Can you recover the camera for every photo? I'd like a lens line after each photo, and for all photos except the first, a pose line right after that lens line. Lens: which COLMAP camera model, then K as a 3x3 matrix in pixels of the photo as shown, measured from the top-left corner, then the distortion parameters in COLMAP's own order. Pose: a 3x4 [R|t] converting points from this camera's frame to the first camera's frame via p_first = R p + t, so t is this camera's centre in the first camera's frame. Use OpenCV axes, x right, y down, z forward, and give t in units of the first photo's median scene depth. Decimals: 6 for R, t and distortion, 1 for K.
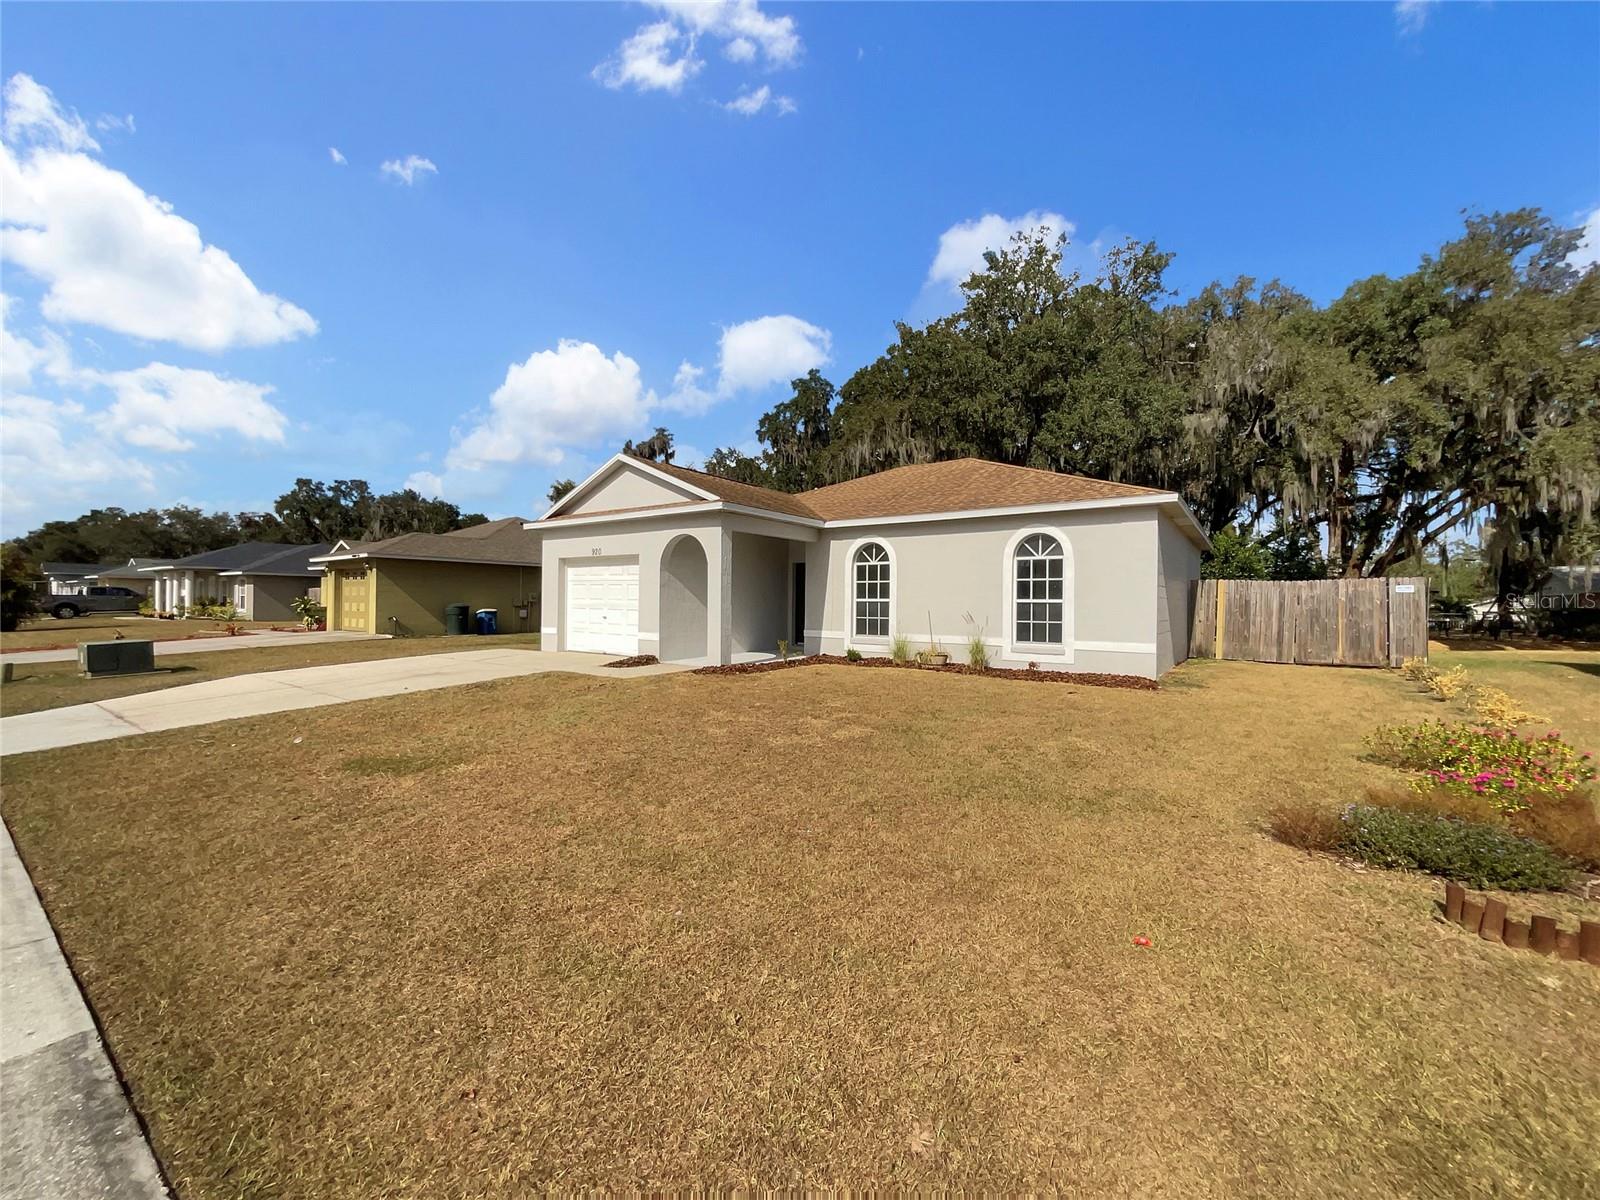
lens RADIAL K [[638.2, 0, 798.1], [0, 638.2, 636.5], [0, 0, 1]] dist [-0.022770, -0.000079]
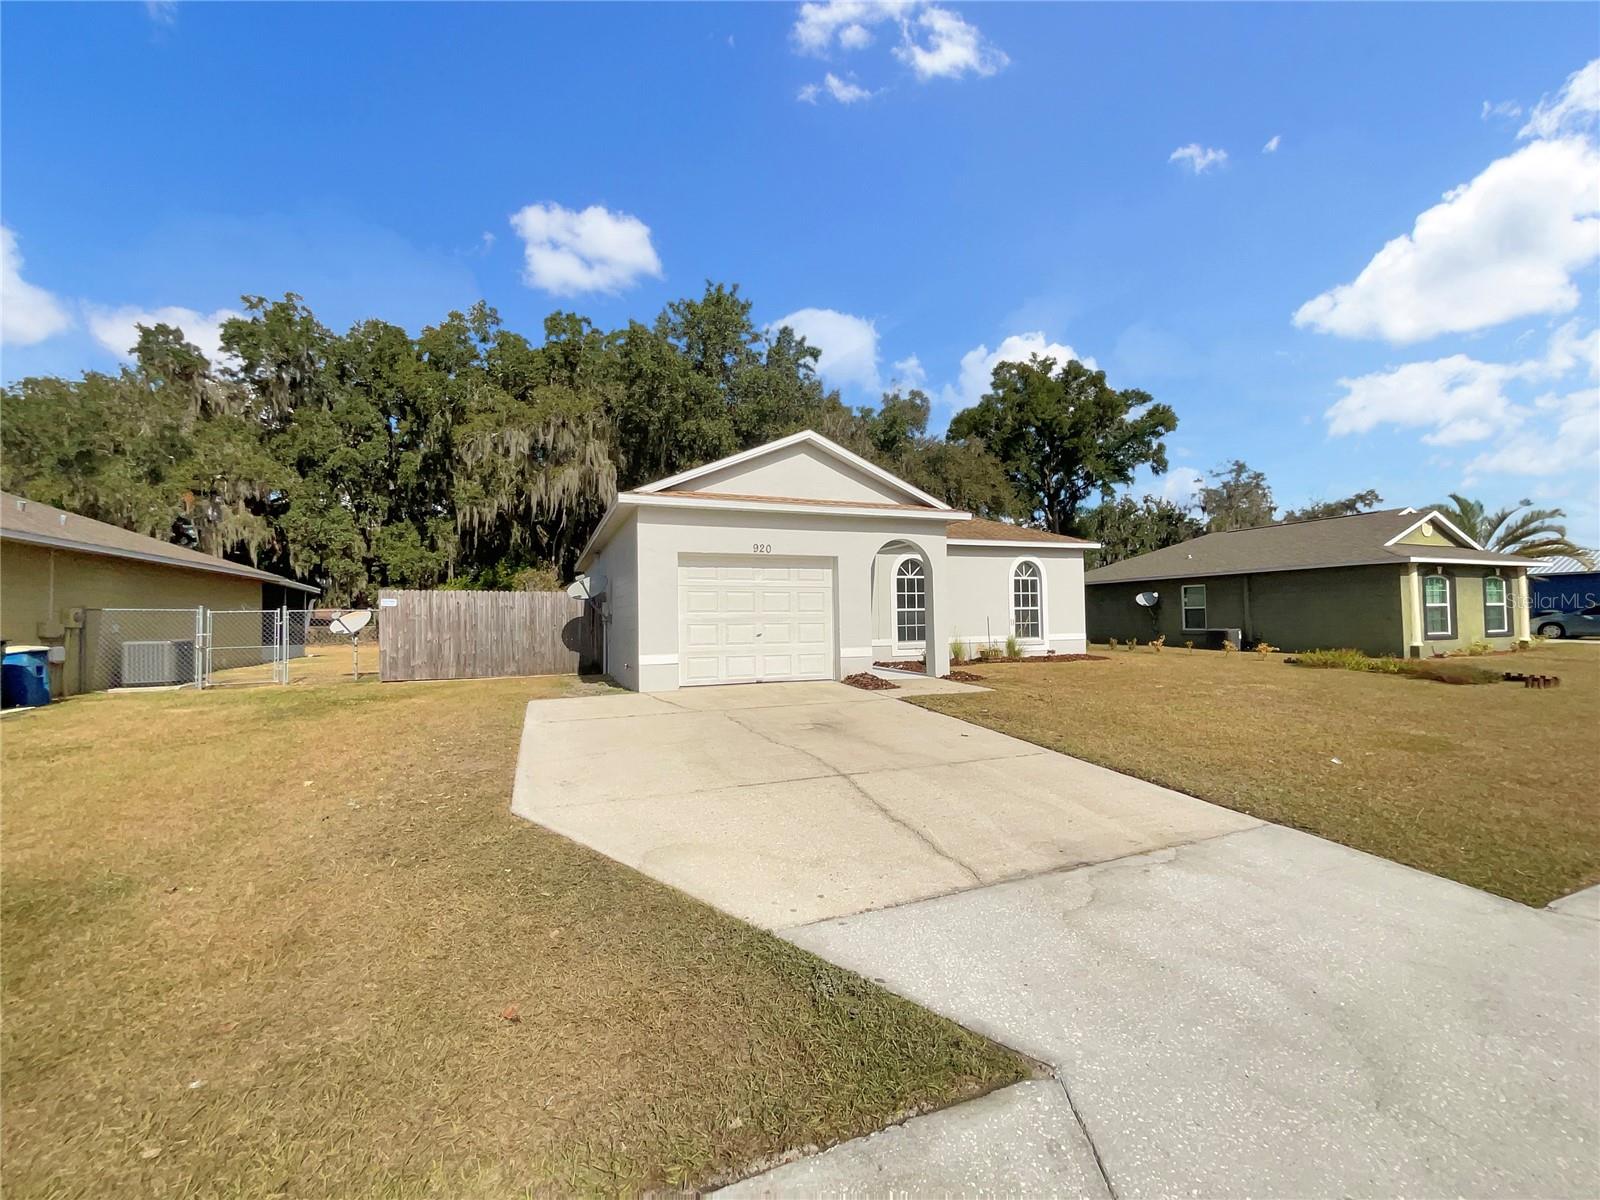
lens RADIAL K [[638.2, 0, 798.1], [0, 638.2, 636.5], [0, 0, 1]] dist [-0.022770, -0.000079]
pose [[0.547455, -0.042677, 0.835746, -0.937603], [0.064467, 0.997882, 0.008727, -0.032556], [-0.834348, 0.049100, 0.549047, 0.552962]]
